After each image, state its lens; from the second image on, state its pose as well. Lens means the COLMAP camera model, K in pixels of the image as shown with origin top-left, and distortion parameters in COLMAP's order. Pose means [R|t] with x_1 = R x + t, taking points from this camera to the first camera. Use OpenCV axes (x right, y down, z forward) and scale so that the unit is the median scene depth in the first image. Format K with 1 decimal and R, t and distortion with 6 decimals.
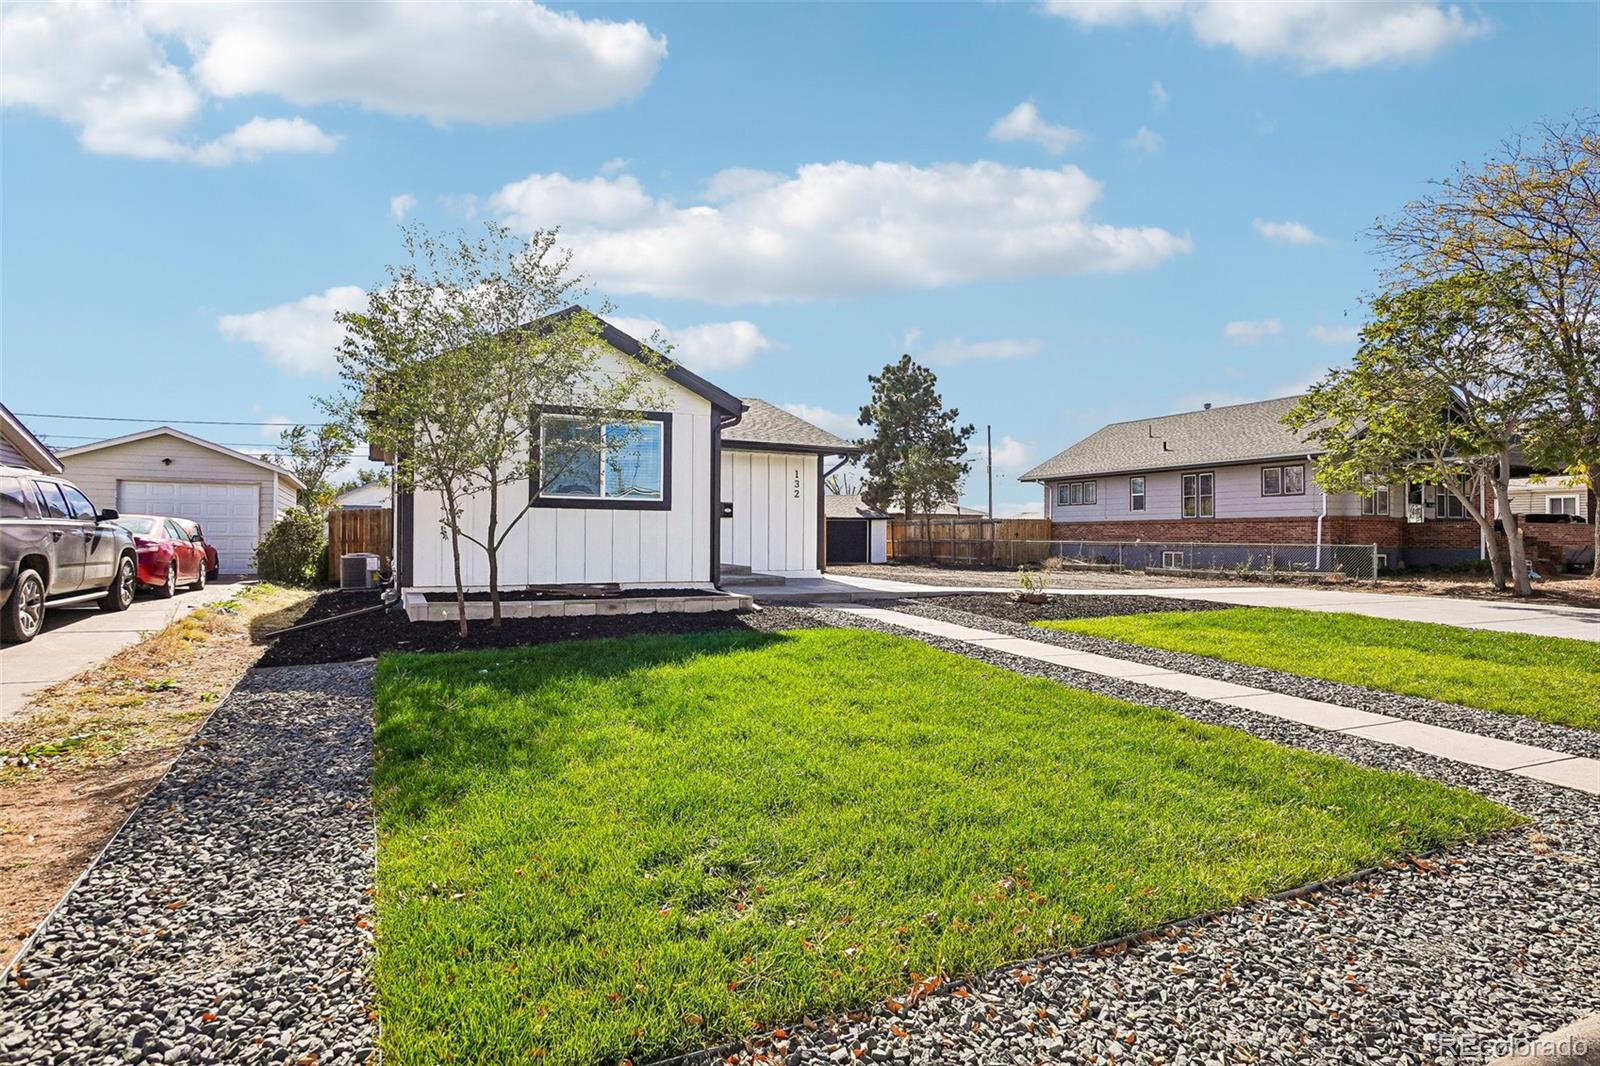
lens RADIAL K [[836.2, 0, 802.6], [0, 836.2, 525.7], [0, 0, 1]] dist [-0.013416, 0.001256]
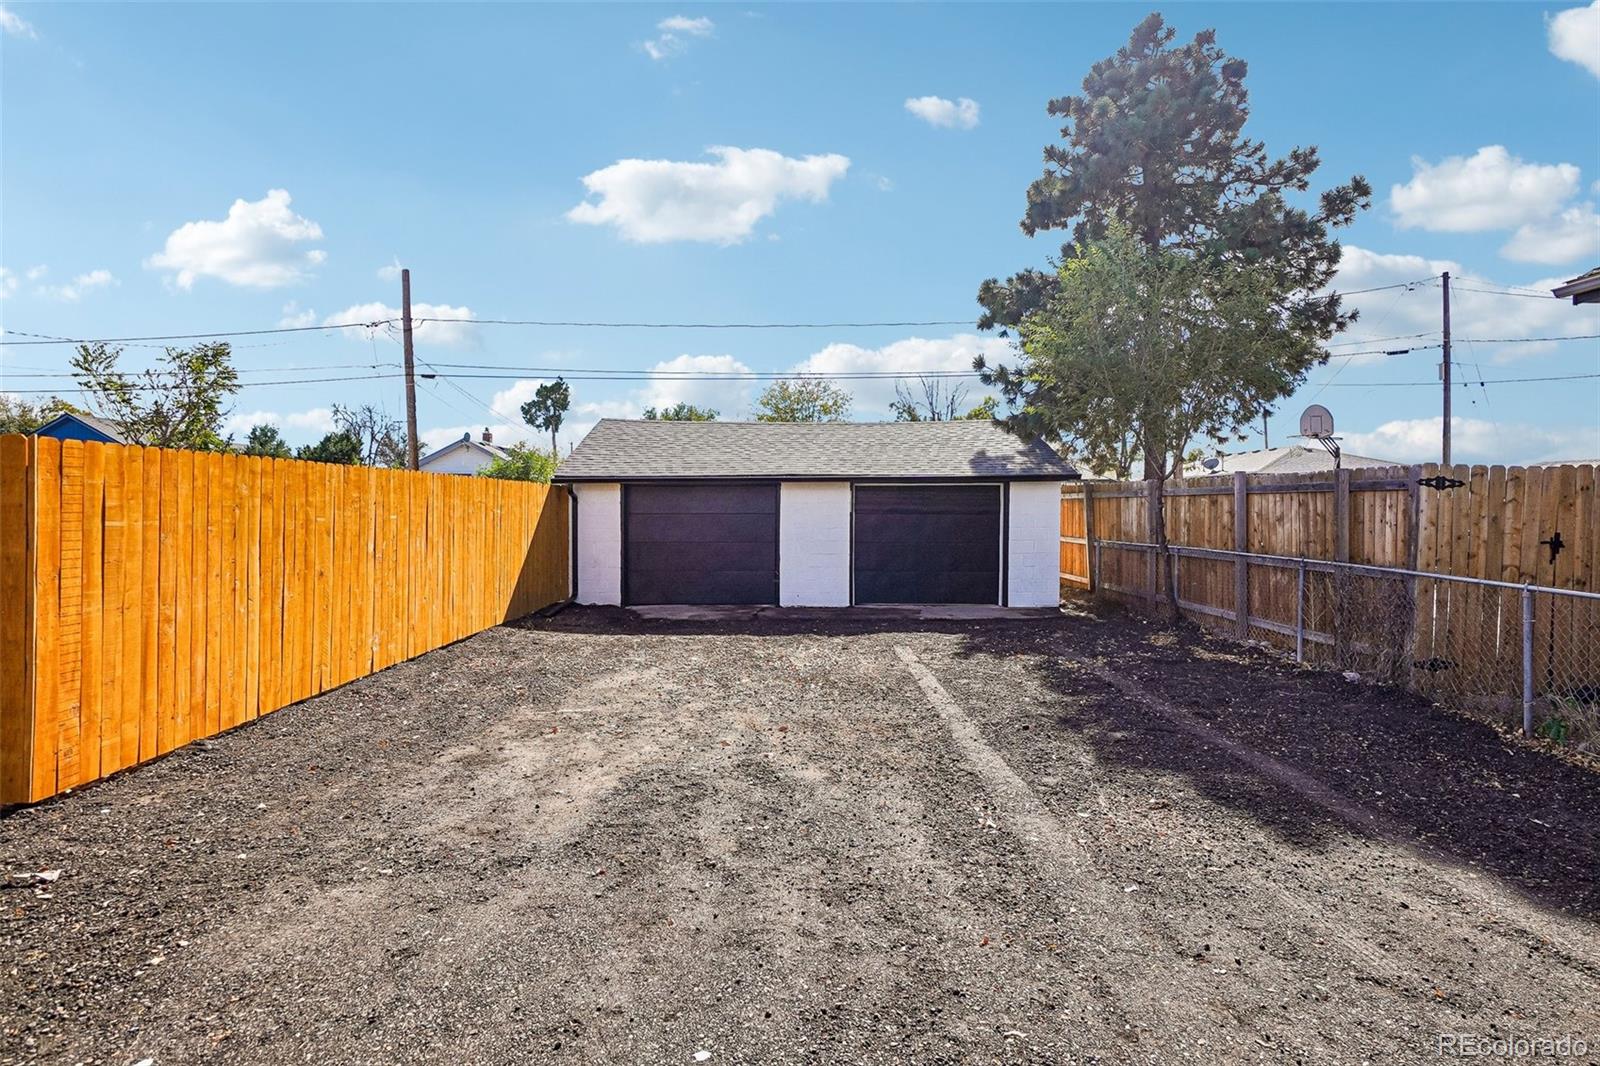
lens RADIAL K [[922.1, 0, 802.4], [0, 922.1, 500.8], [0, 0, 1]] dist [0.001066, 0.001121]
pose [[0.916620, -0.006355, -0.399710, 0.147455], [0.008786, 0.999952, 0.004248, -0.001888], [0.399664, -0.007406, 0.916632, 0.593542]]
